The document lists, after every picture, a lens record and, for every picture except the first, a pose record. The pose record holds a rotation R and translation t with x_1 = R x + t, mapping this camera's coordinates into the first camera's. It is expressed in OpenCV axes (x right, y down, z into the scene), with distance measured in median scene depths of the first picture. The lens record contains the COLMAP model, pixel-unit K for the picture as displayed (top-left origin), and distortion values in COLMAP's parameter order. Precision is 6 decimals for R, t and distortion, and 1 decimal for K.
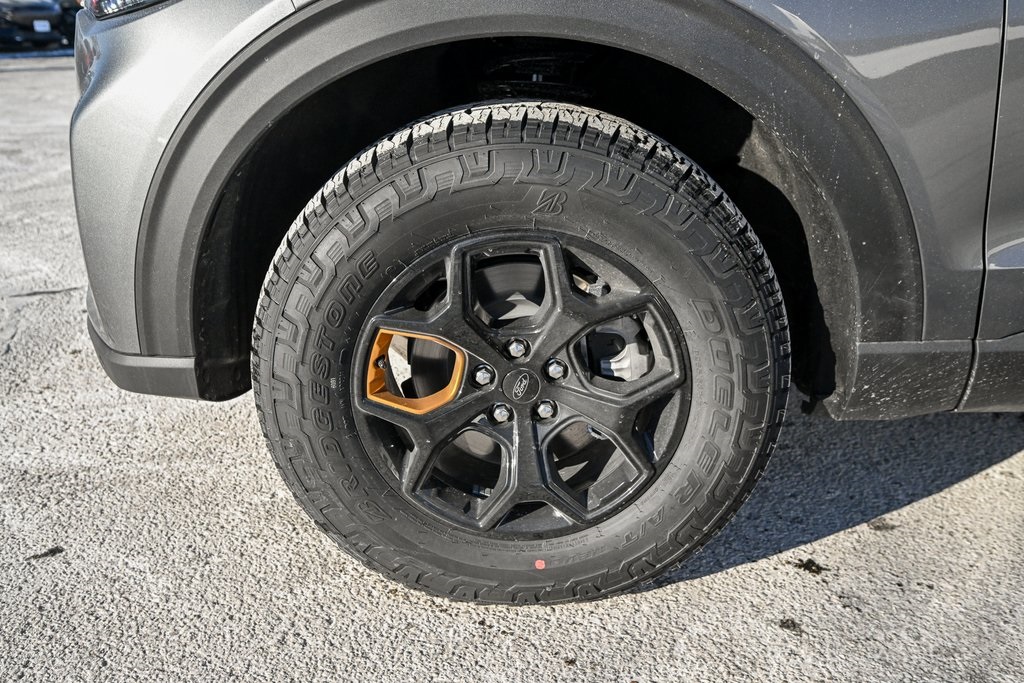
lens RADIAL K [[877.0, 0, 509.7], [0, 877.0, 348.0], [0, 0, 1]] dist [-0.006445, -0.003269]
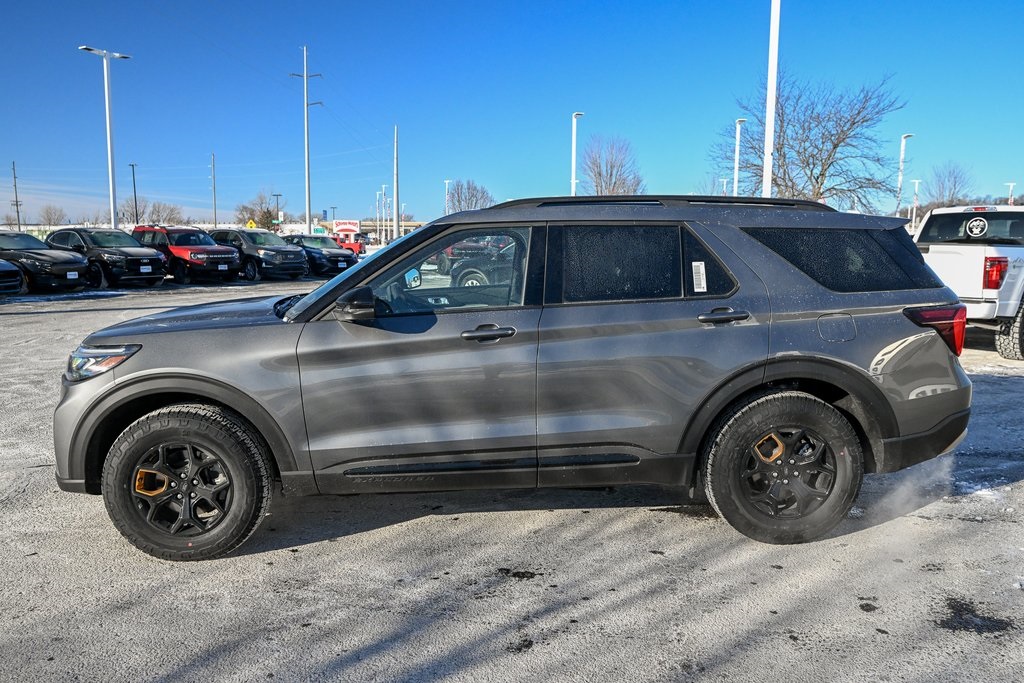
lens RADIAL K [[764.2, 0, 511.2], [0, 764.2, 339.5], [0, 0, 1]] dist [-0.002978, -0.002070]
pose [[0.998875, -0.005370, 0.047110, 1.114334], [0.016118, 0.972856, -0.230851, 0.187367], [-0.044592, 0.231351, 0.971848, -1.996480]]
